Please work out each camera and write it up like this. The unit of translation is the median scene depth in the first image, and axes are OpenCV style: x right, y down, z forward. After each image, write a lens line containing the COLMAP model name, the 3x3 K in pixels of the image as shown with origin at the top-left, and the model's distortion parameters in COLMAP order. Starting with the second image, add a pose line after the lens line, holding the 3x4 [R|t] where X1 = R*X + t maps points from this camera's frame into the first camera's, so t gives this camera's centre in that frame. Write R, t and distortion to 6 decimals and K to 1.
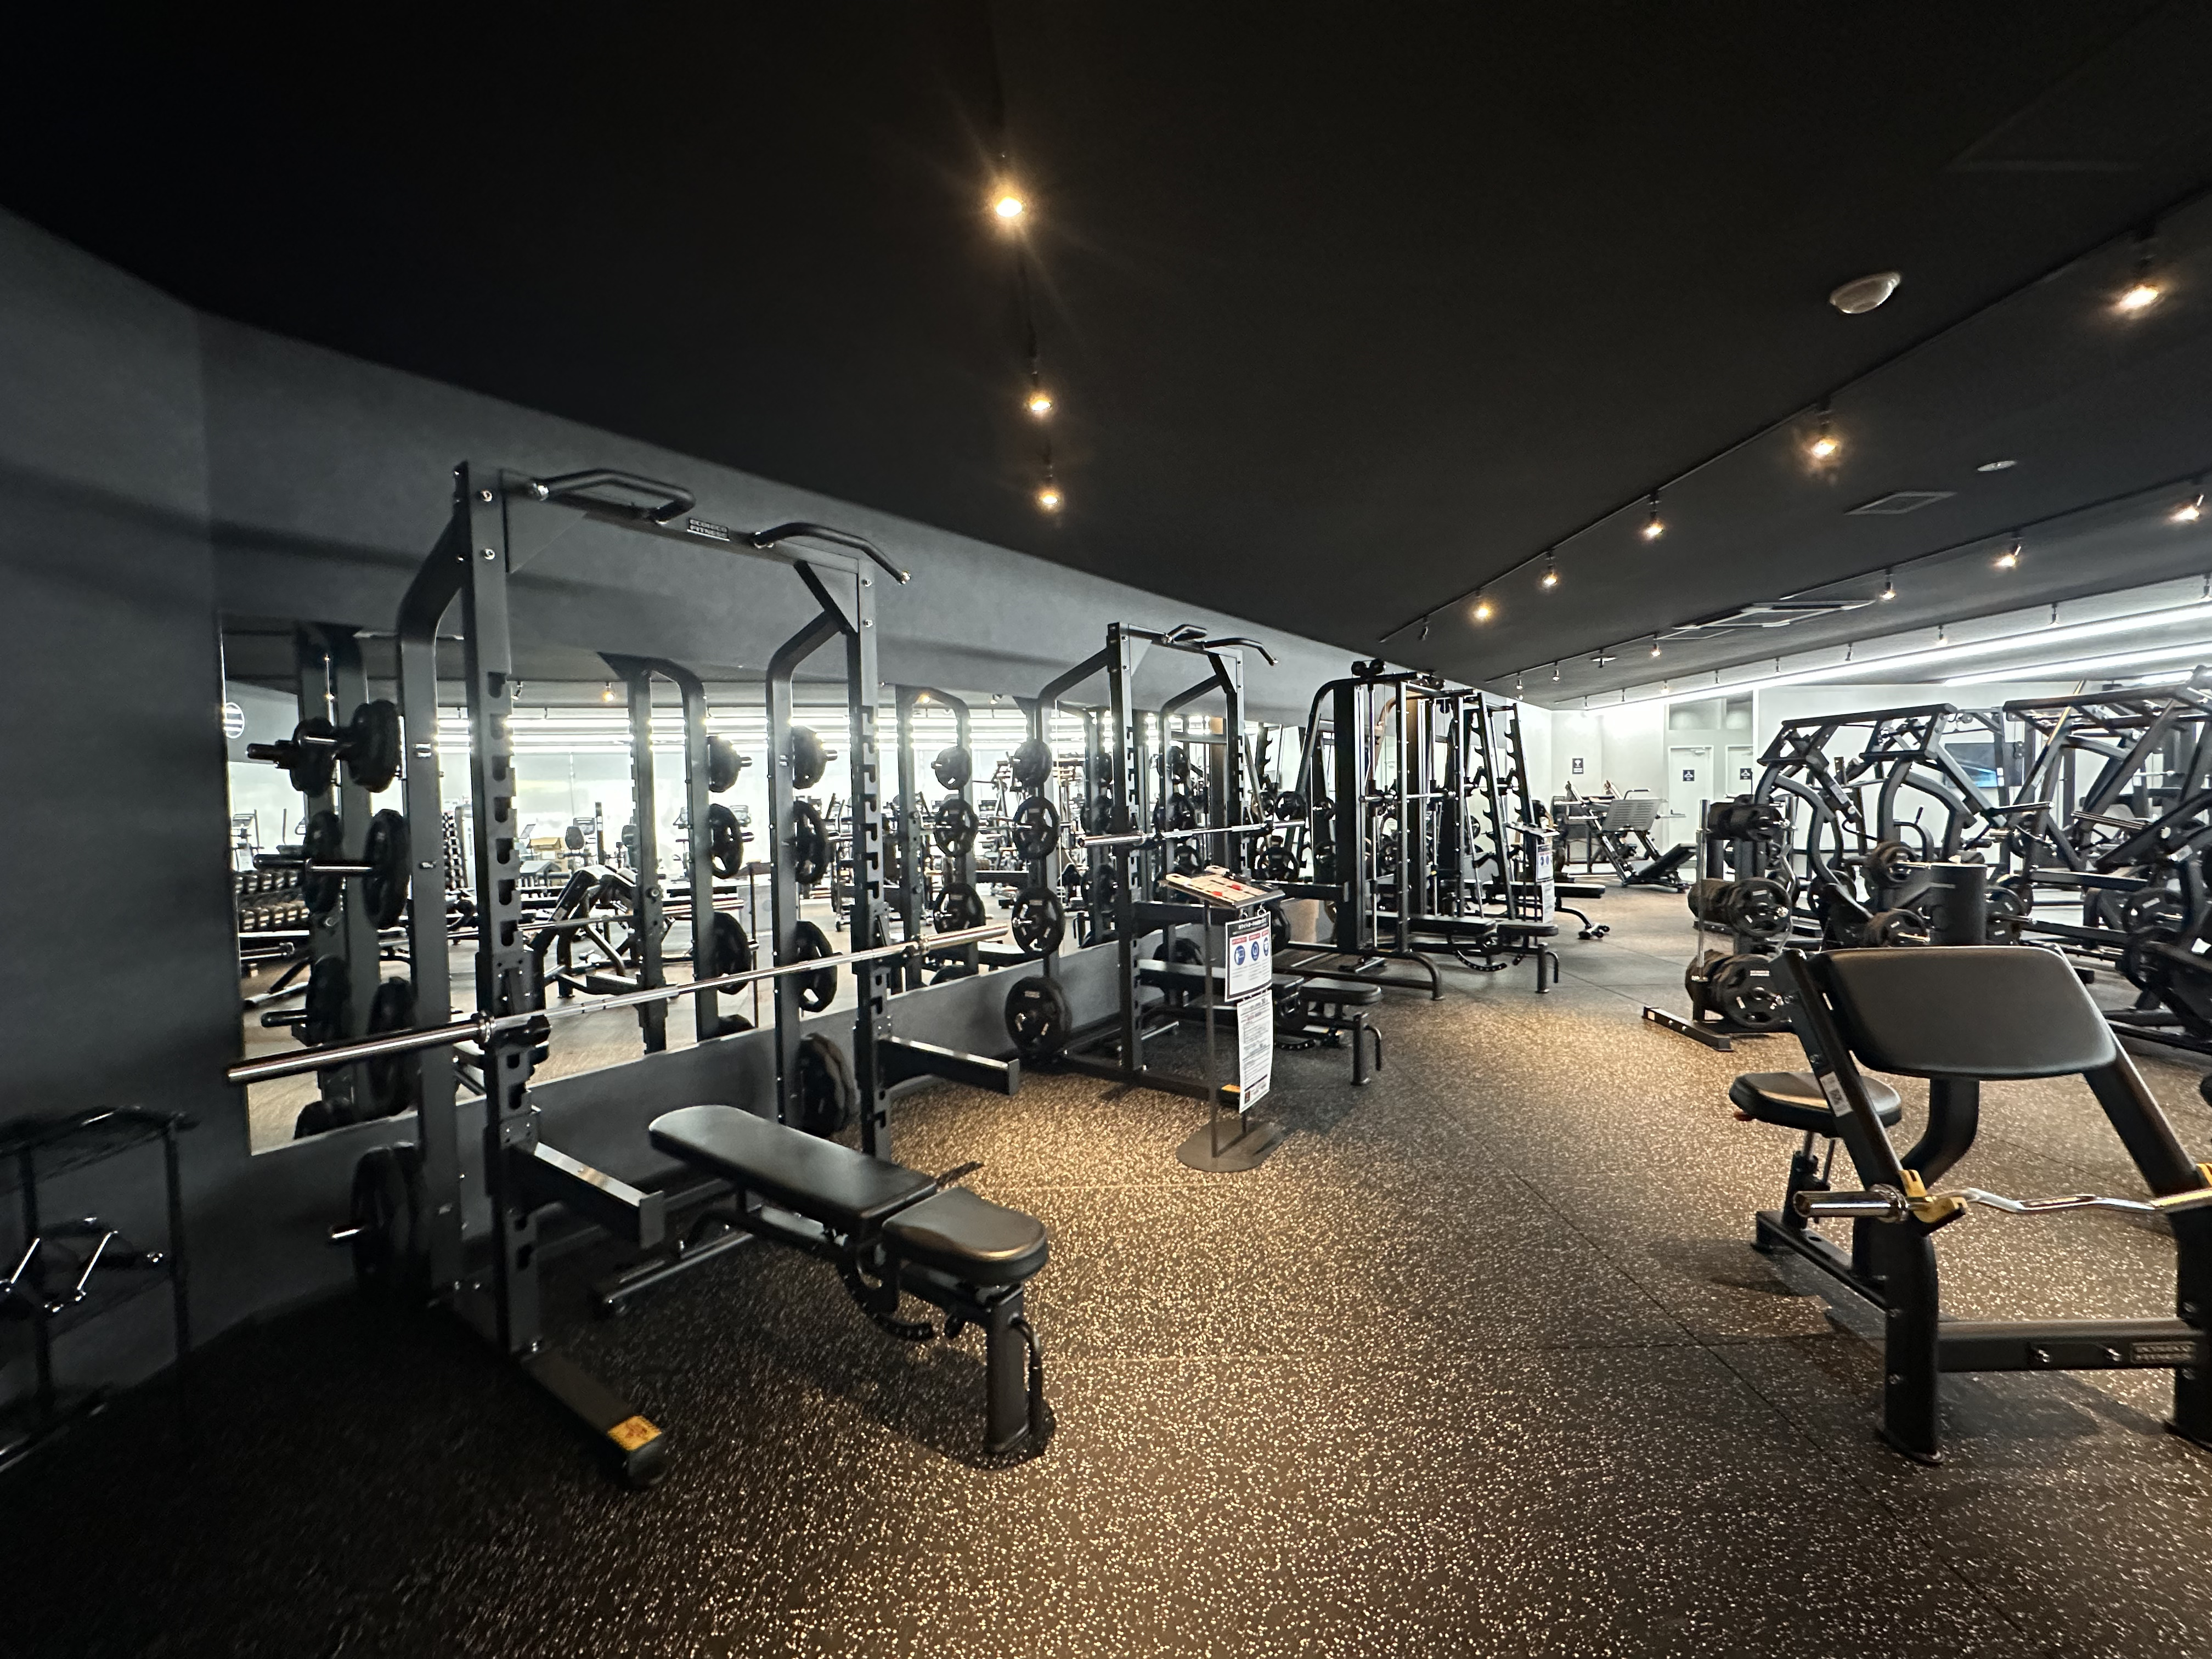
lens RADIAL K [[899.3, 0, 1099.6], [0, 899.3, 826.8], [0, 0, 1]] dist [-0.000210, 0.000009]
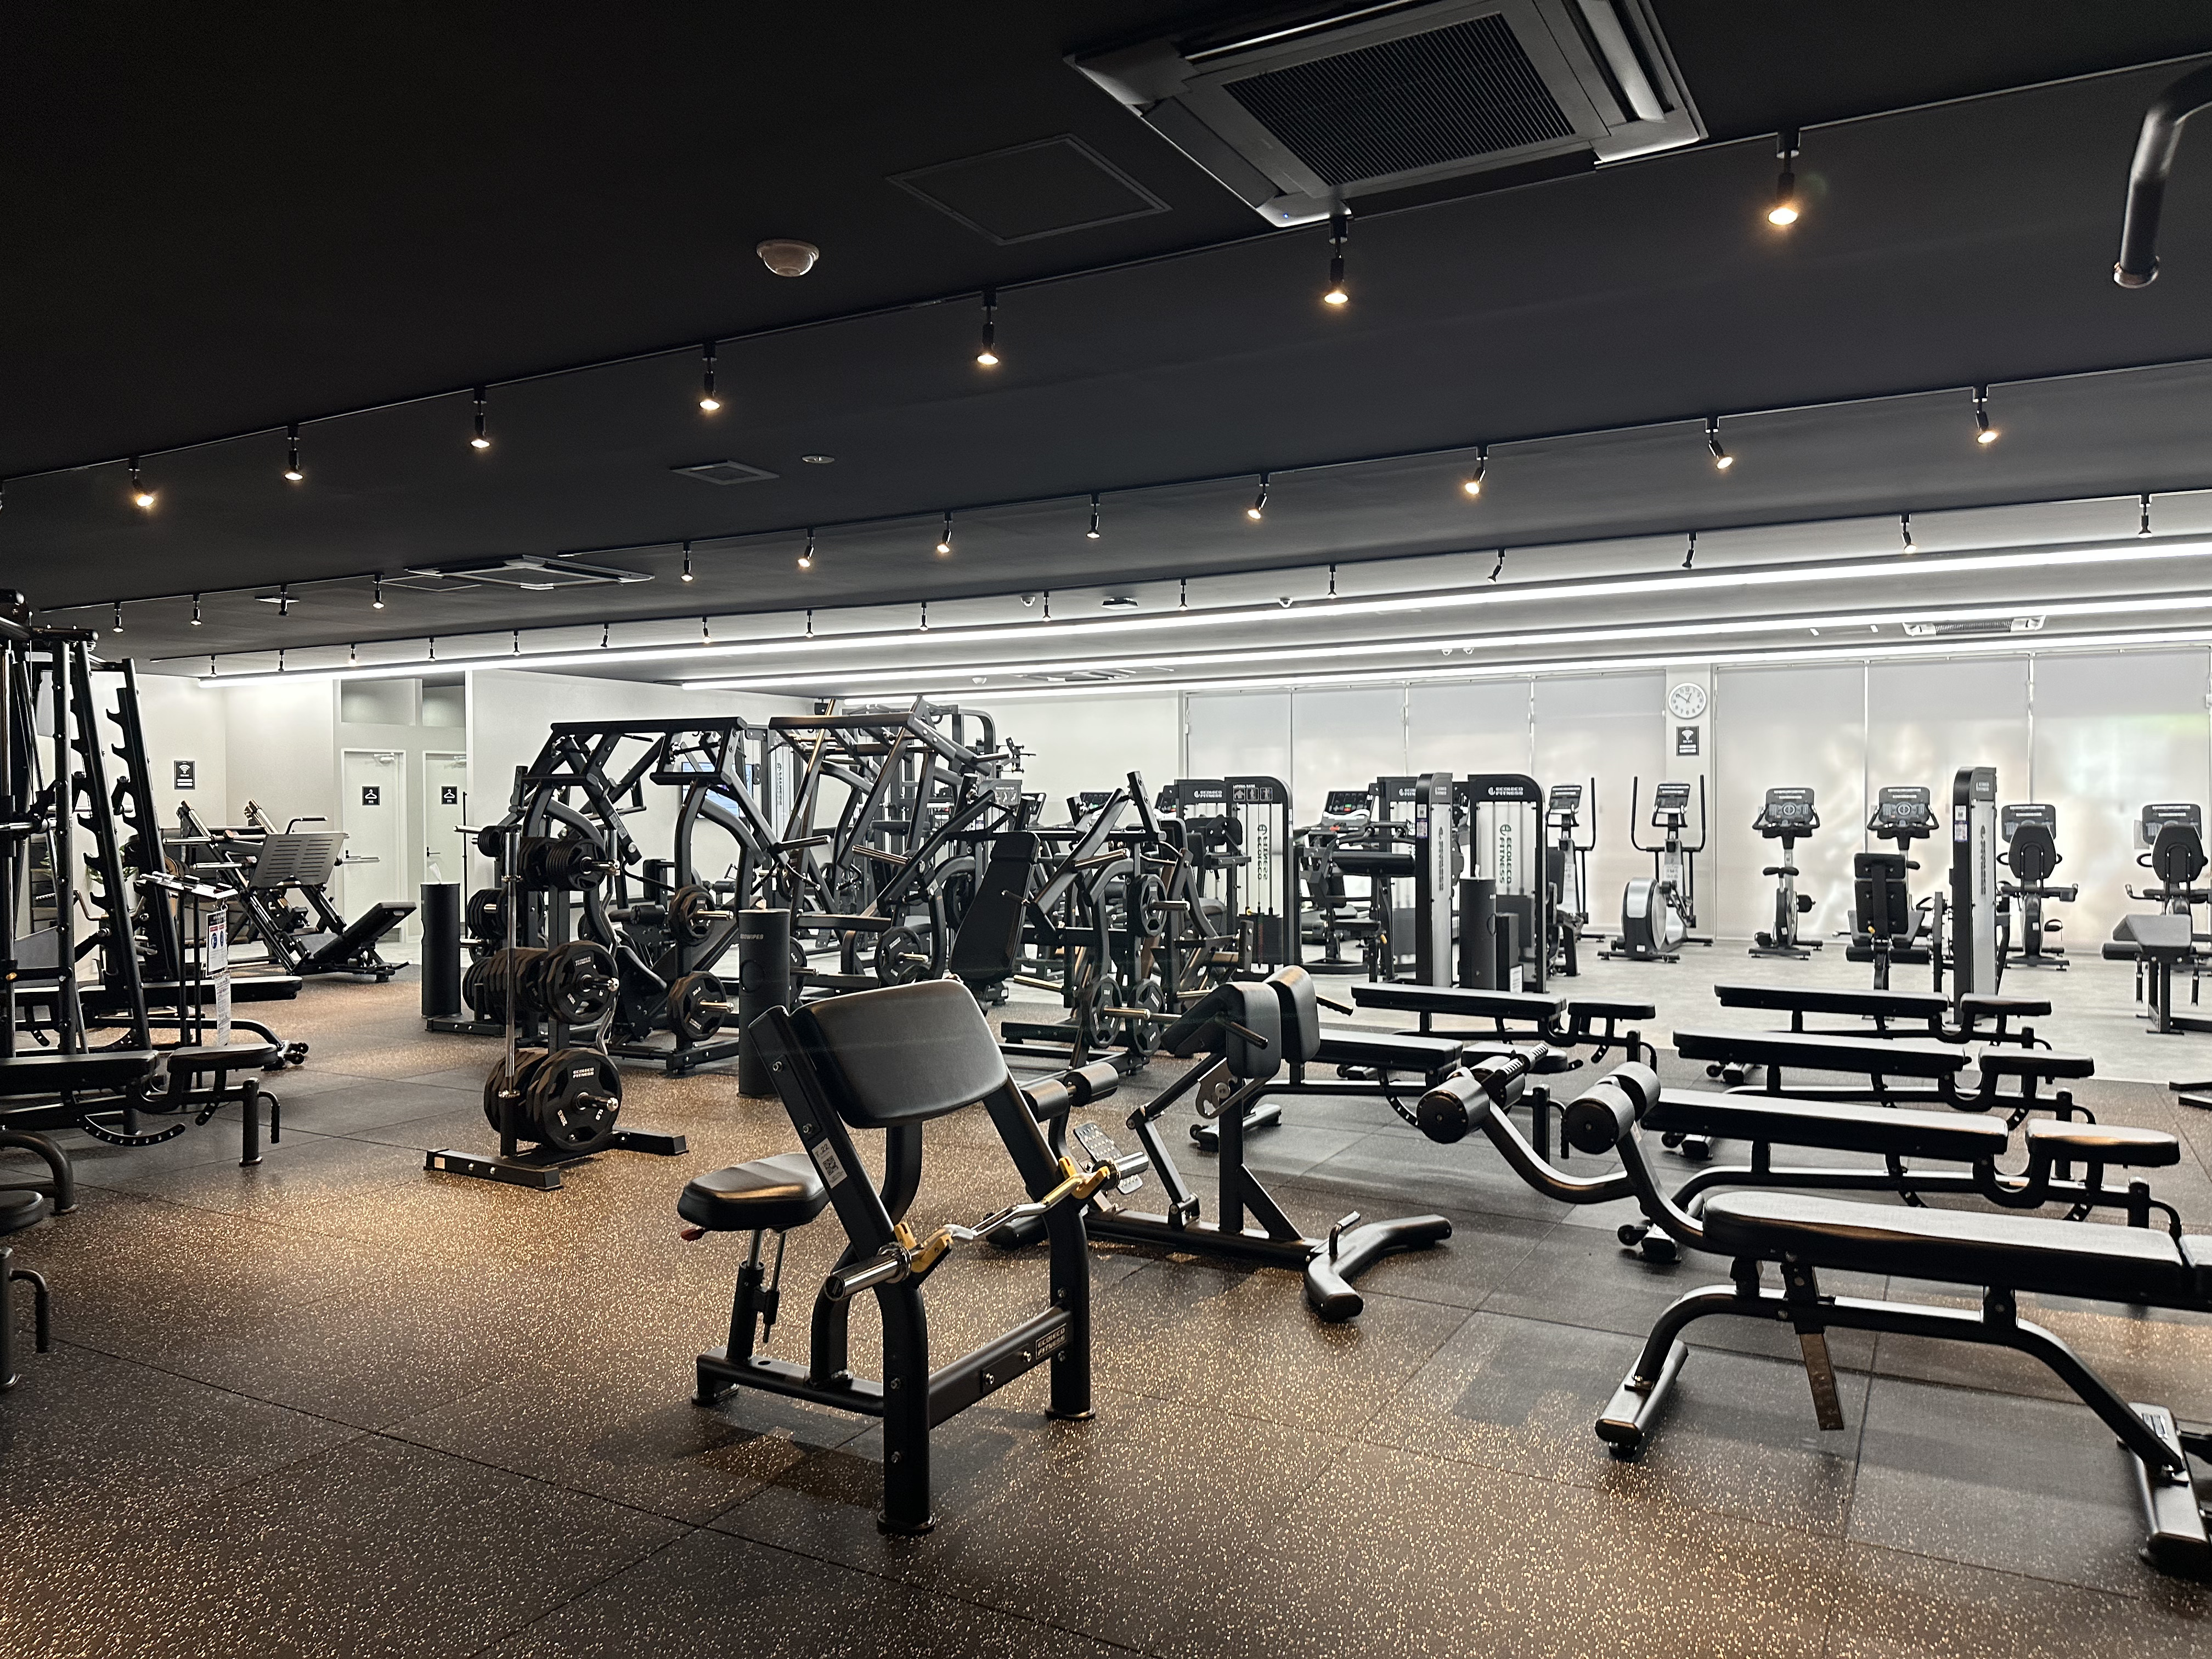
lens RADIAL K [[1549.4, 0, 1106.0], [0, 1549.4, 829.5], [0, 0, 1]] dist [0.185109, -0.232170]
pose [[0.500704, 0.001296, 0.865617, -0.132237], [0.027242, 0.999480, -0.017254, -0.000175], [-0.865190, 0.032220, 0.500409, -0.010019]]
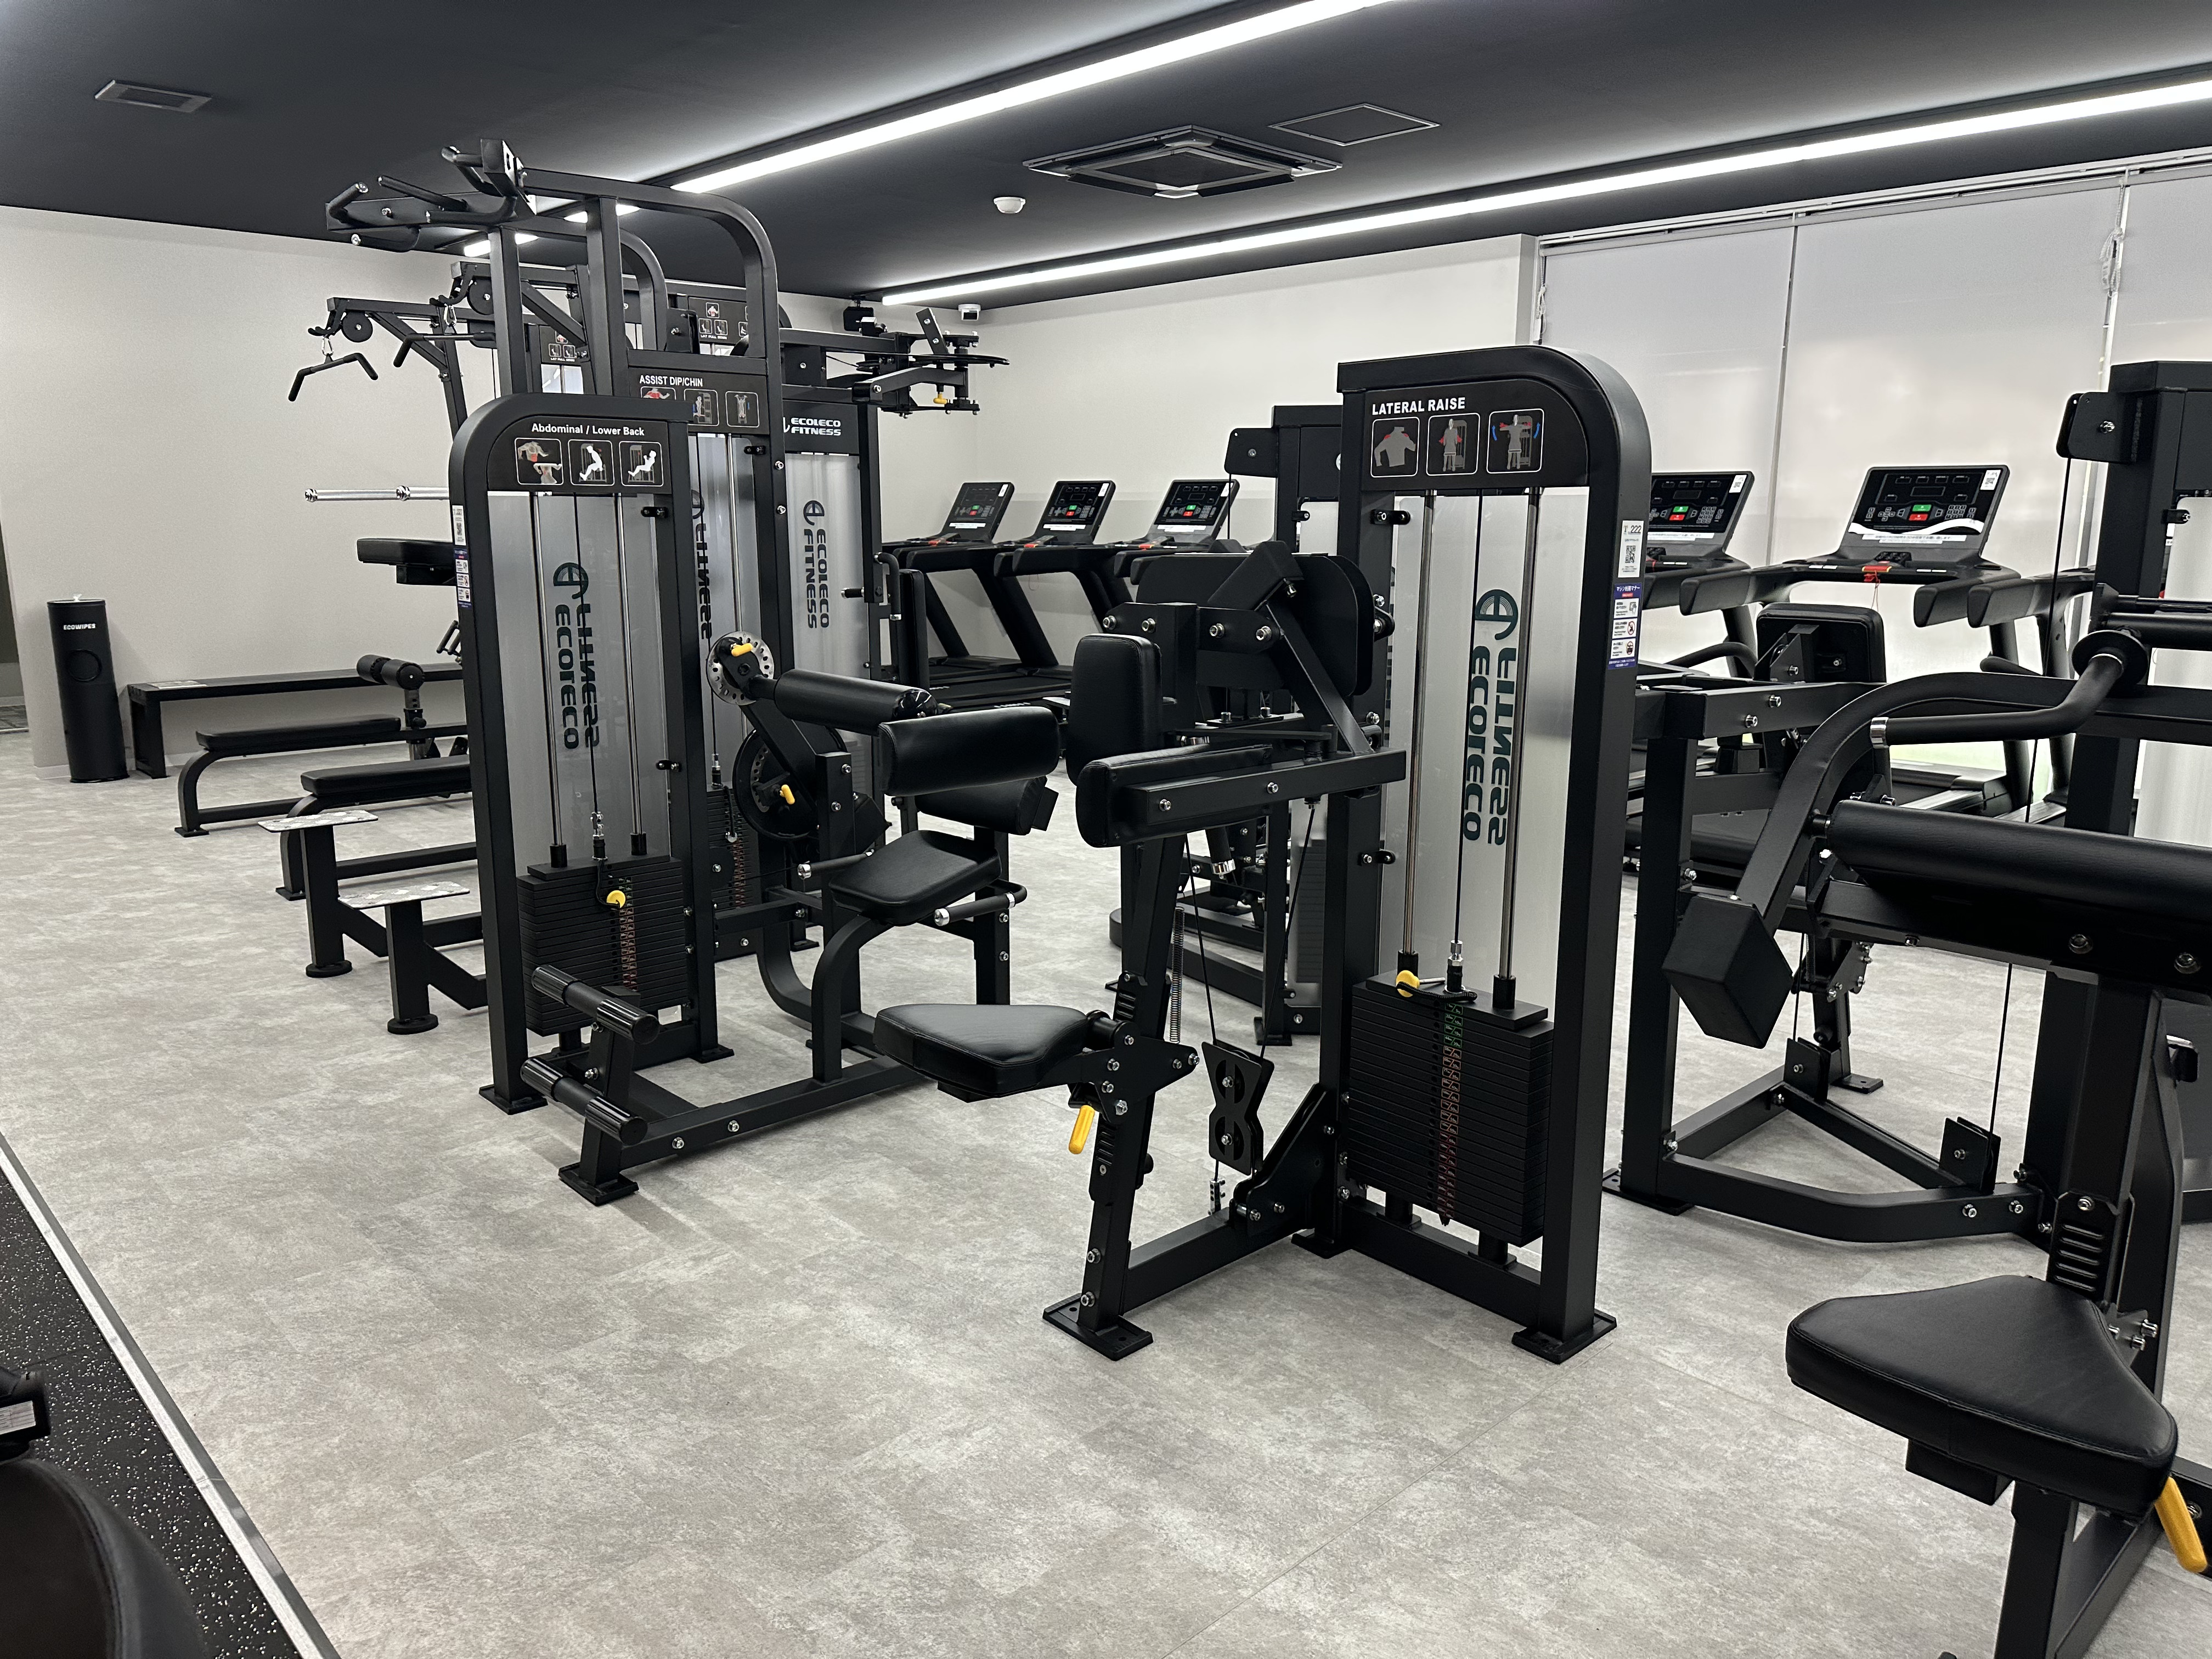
lens RADIAL K [[1549.4, 0, 1106.0], [0, 1549.4, 829.5], [0, 0, 1]] dist [0.185109, -0.232170]
pose [[0.733118, -0.113546, 0.670556, 0.464624], [0.005567, 0.986933, 0.161033, -0.016801], [-0.680079, -0.114323, 0.724171, 0.226426]]
